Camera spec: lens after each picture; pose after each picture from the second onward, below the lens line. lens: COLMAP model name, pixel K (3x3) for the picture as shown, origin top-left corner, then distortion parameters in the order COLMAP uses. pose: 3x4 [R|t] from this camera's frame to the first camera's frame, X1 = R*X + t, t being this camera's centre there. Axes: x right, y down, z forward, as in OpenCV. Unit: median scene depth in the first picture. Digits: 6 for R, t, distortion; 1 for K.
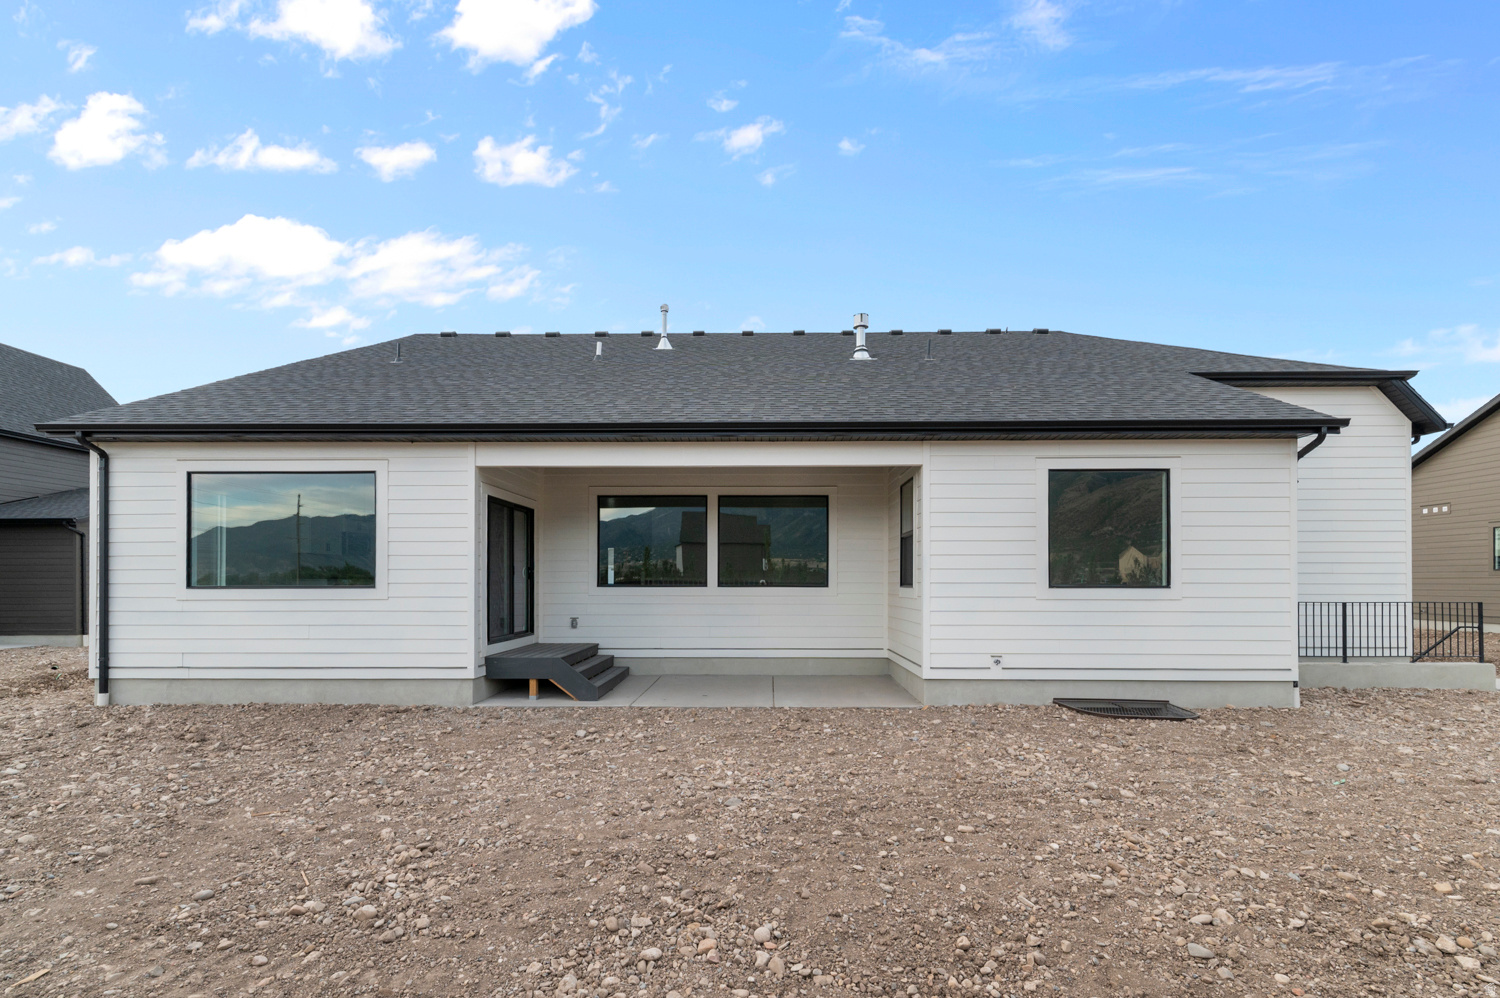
lens RADIAL K [[663.9, 0, 758.2], [0, 663.9, 508.6], [0, 0, 1]] dist [0.002522, -0.000594]
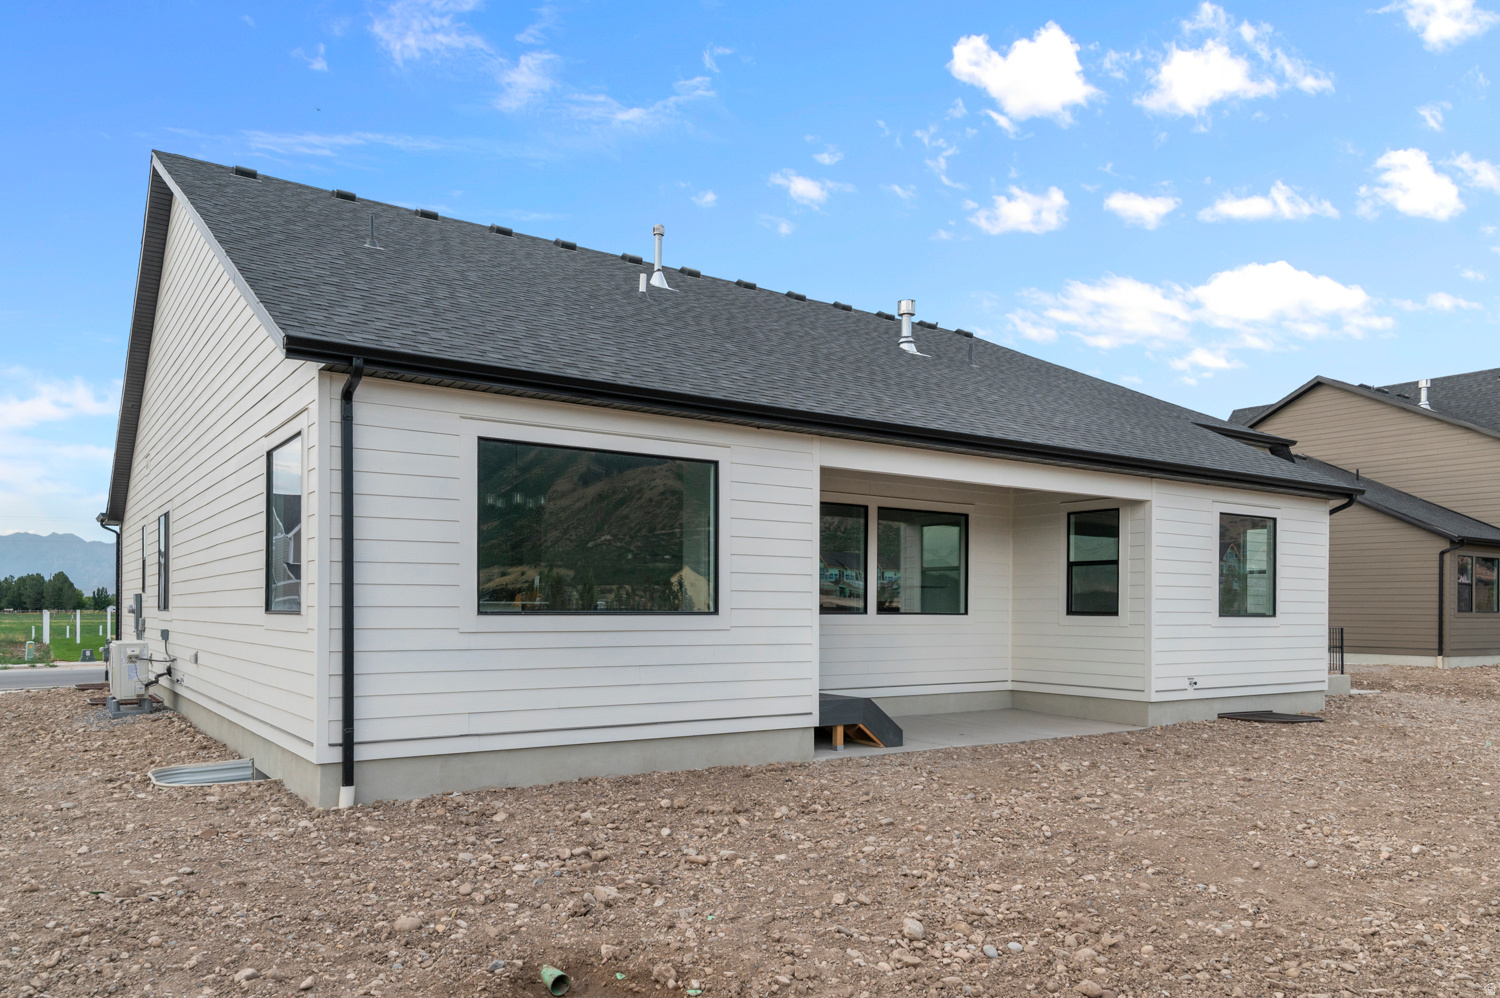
lens RADIAL K [[1026.6, 0, 749.5], [0, 1026.6, 499.6], [0, 0, 1]] dist [-0.002139, -0.002750]
pose [[0.816321, 0.067818, 0.573604, -0.949589], [-0.072580, 0.997256, -0.014616, 0.002206], [-0.573021, -0.029701, 0.819002, 0.020463]]
